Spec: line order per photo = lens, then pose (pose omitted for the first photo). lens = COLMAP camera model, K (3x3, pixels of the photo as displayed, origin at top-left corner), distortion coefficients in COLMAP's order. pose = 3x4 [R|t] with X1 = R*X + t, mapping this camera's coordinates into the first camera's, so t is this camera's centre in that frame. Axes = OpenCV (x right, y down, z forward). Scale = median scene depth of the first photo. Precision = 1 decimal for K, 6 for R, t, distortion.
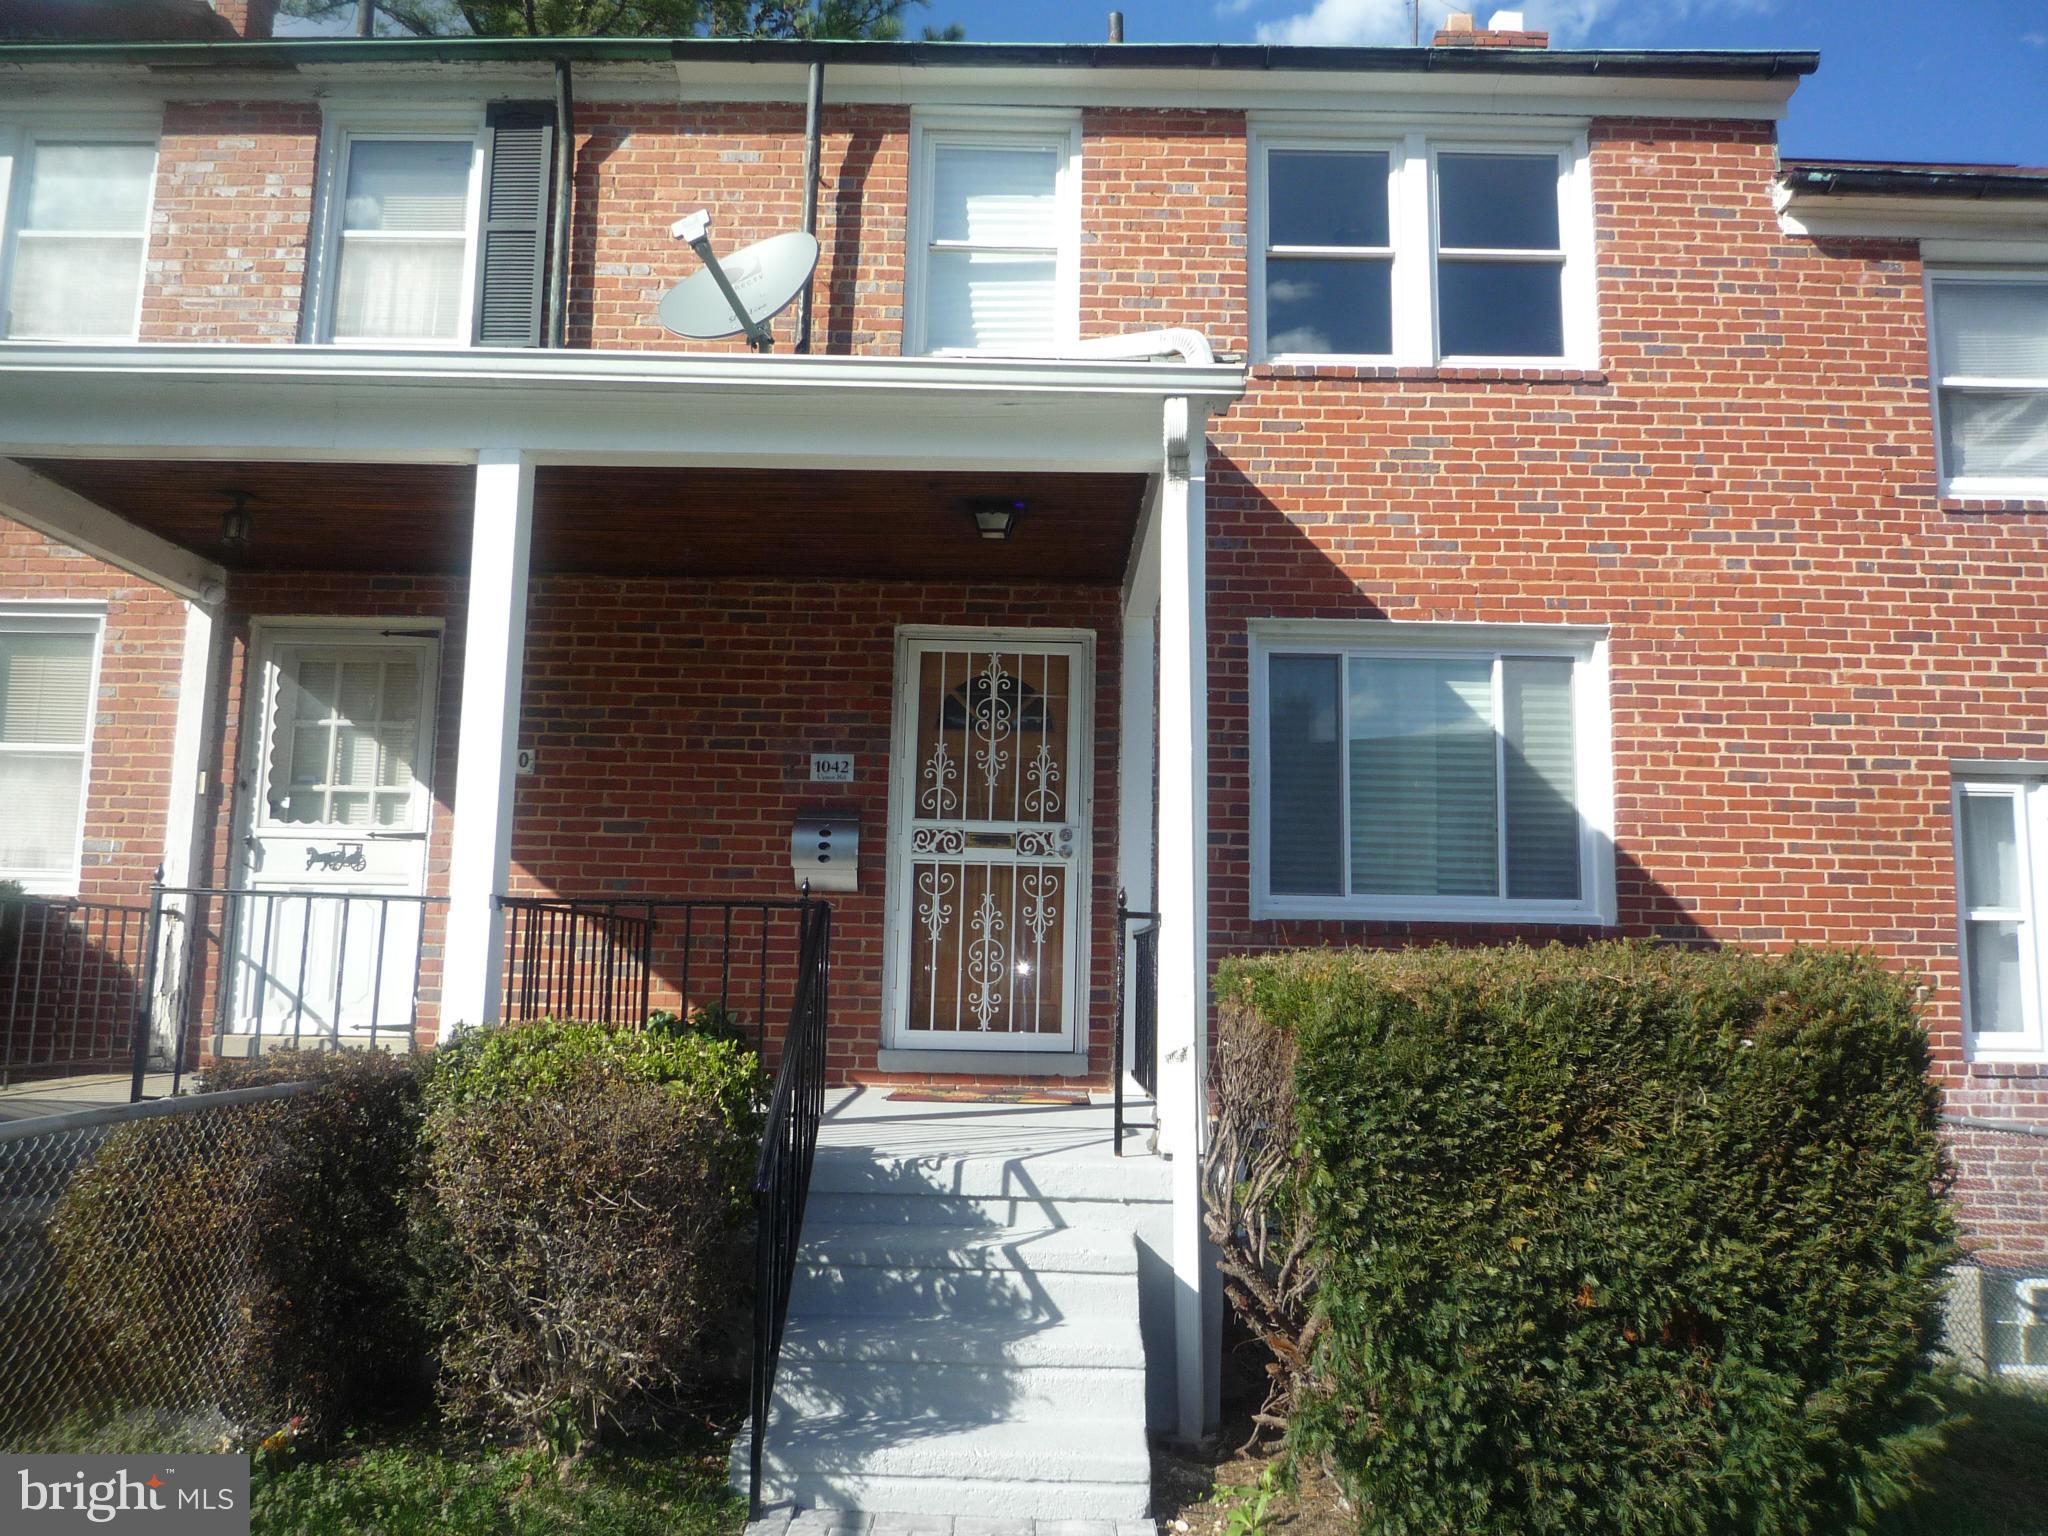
lens RADIAL K [[1521.0, 0, 1024.0], [0, 1521.0, 768.0], [0, 0, 1]] dist [0.000816, -0.054436]
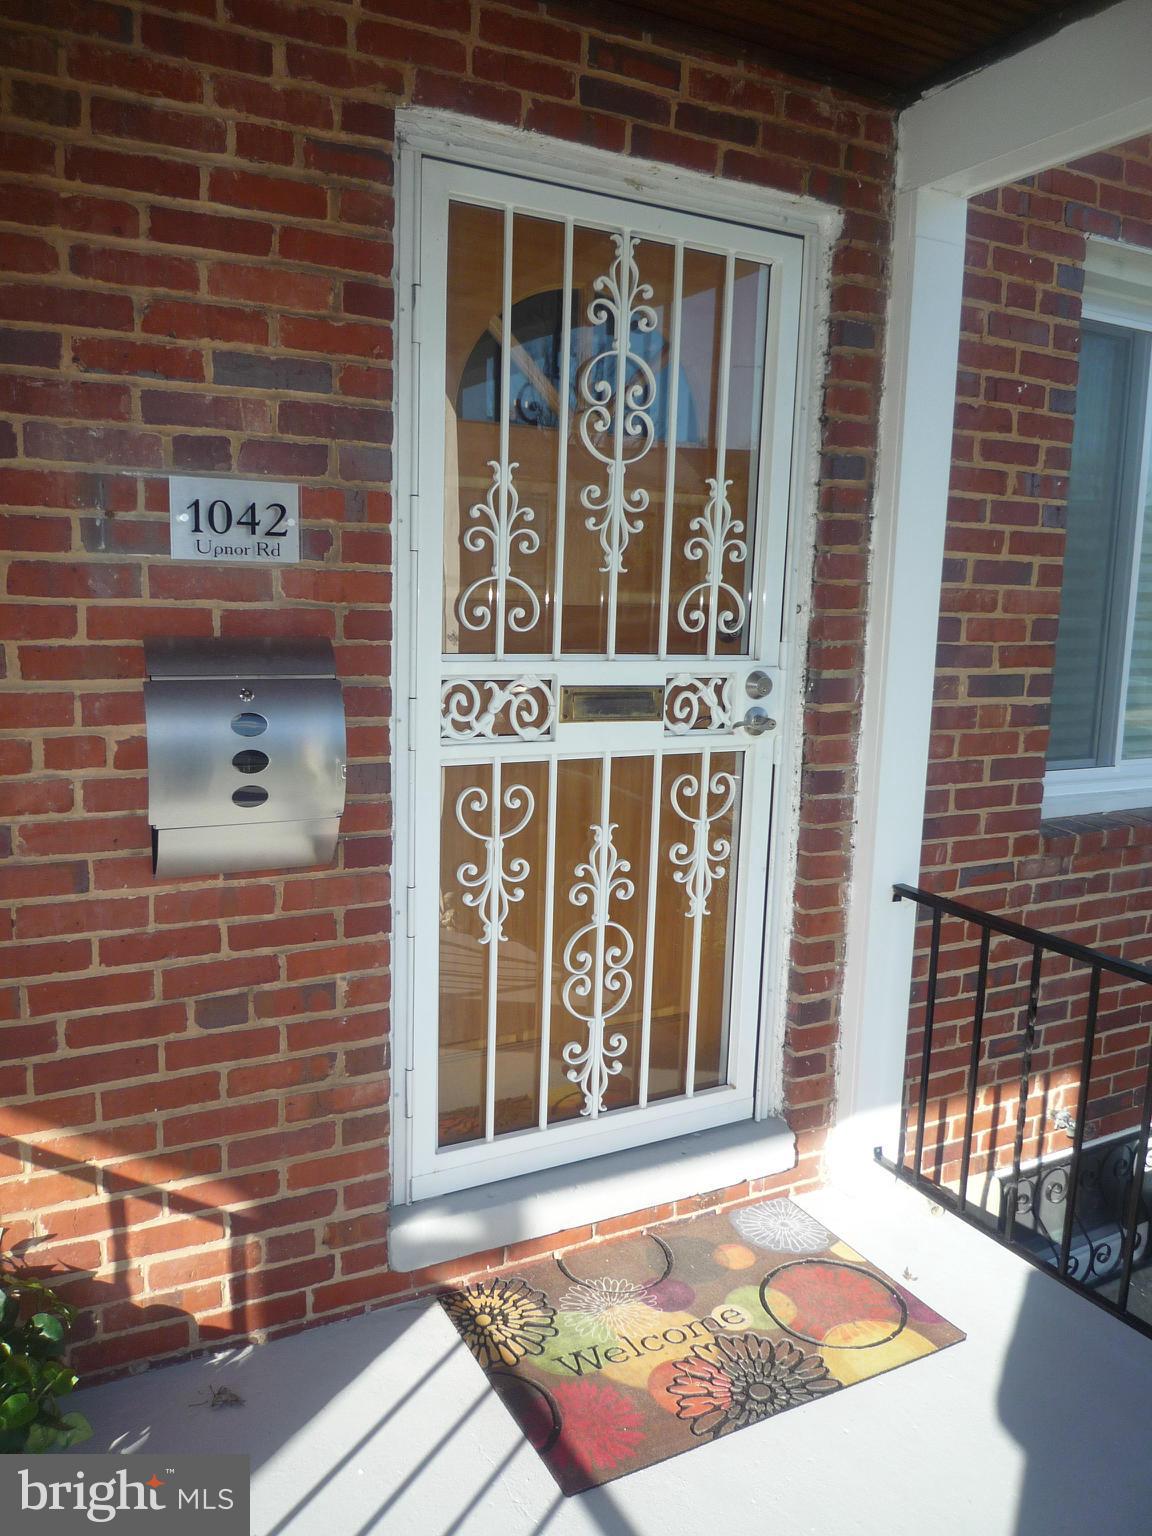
lens RADIAL K [[1134.0, 0, 577.5], [0, 1134.0, 762.9], [0, 0, 1]] dist [0.014636, -0.073187]
pose [[0.879702, -0.070019, 0.470342, -0.181580], [-0.066399, 0.961323, 0.267299, -0.020971], [-0.470867, -0.266374, 0.841029, 0.729333]]
